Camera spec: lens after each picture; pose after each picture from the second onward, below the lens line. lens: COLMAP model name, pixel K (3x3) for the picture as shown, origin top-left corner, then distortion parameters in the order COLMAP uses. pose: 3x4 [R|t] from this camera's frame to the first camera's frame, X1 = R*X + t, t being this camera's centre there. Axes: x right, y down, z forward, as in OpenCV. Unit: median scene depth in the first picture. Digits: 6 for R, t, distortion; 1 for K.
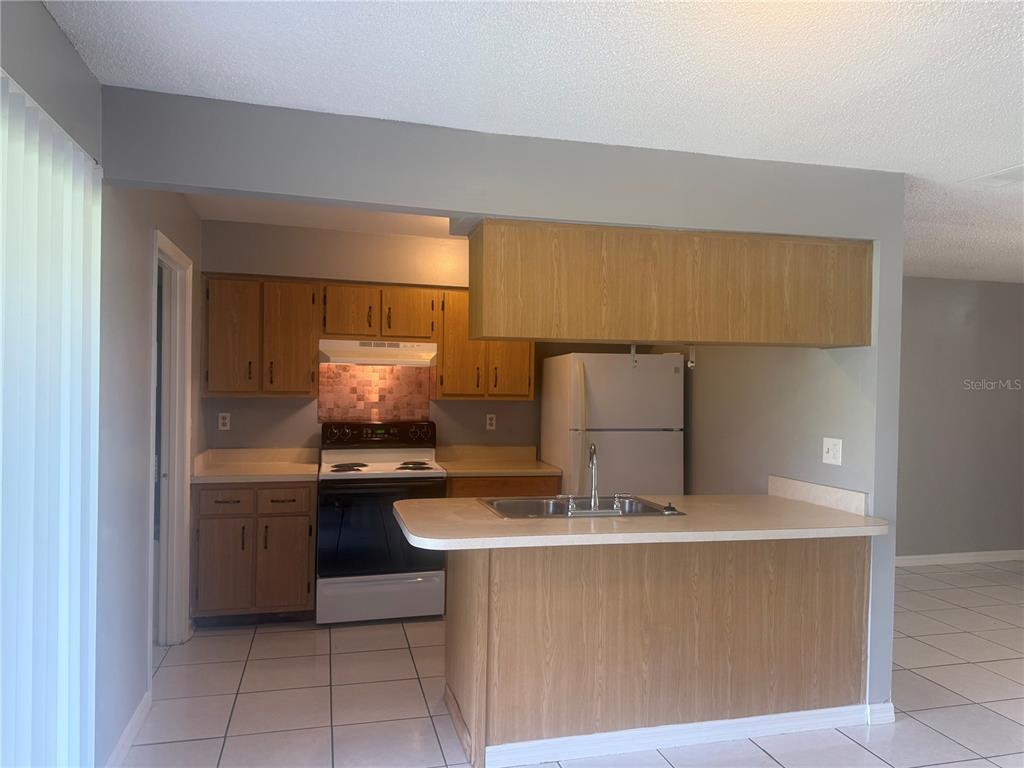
lens RADIAL K [[719.7, 0, 512.0], [0, 719.7, 384.0], [0, 0, 1]] dist [-0.003365, -0.005101]
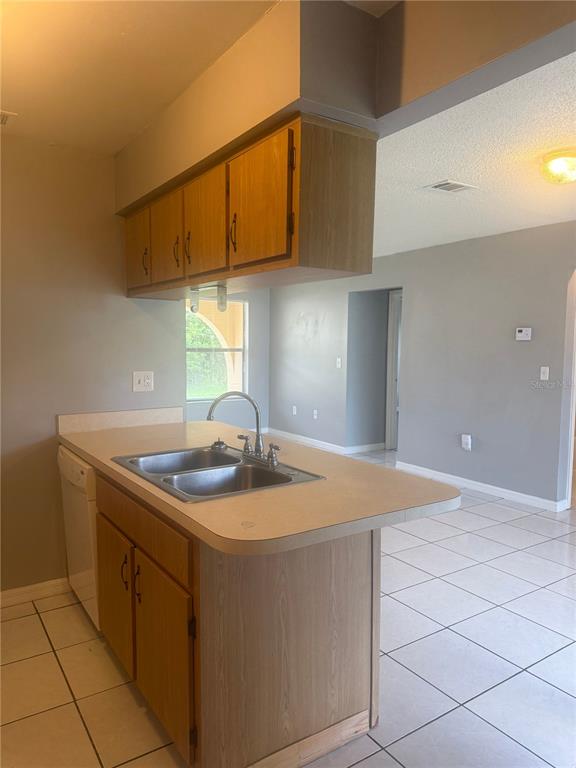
lens RADIAL K [[539.8, 0, 287.7], [0, 539.8, 396.2], [0, 0, 1]] dist [-0.003365, -0.005101]
pose [[-0.325372, -0.111761, 0.938958, -0.557774], [-0.013845, 0.993447, 0.113449, 0.009460], [-0.945485, 0.023914, -0.324787, 1.137012]]
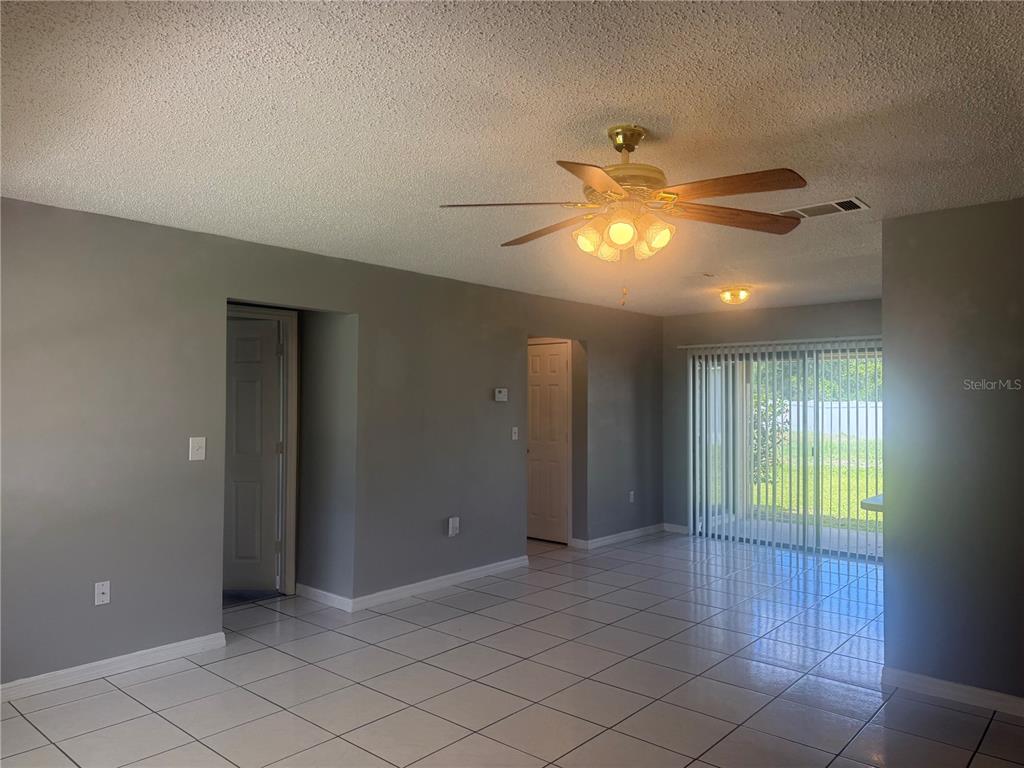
lens RADIAL K [[719.7, 0, 512.0], [0, 719.7, 384.0], [0, 0, 1]] dist [-0.003365, -0.005101]
pose [[-0.825479, -0.034399, -0.563384, 1.722211], [-0.014745, 0.999115, -0.039399, 0.045693], [0.564241, -0.024216, -0.825255, 1.652725]]
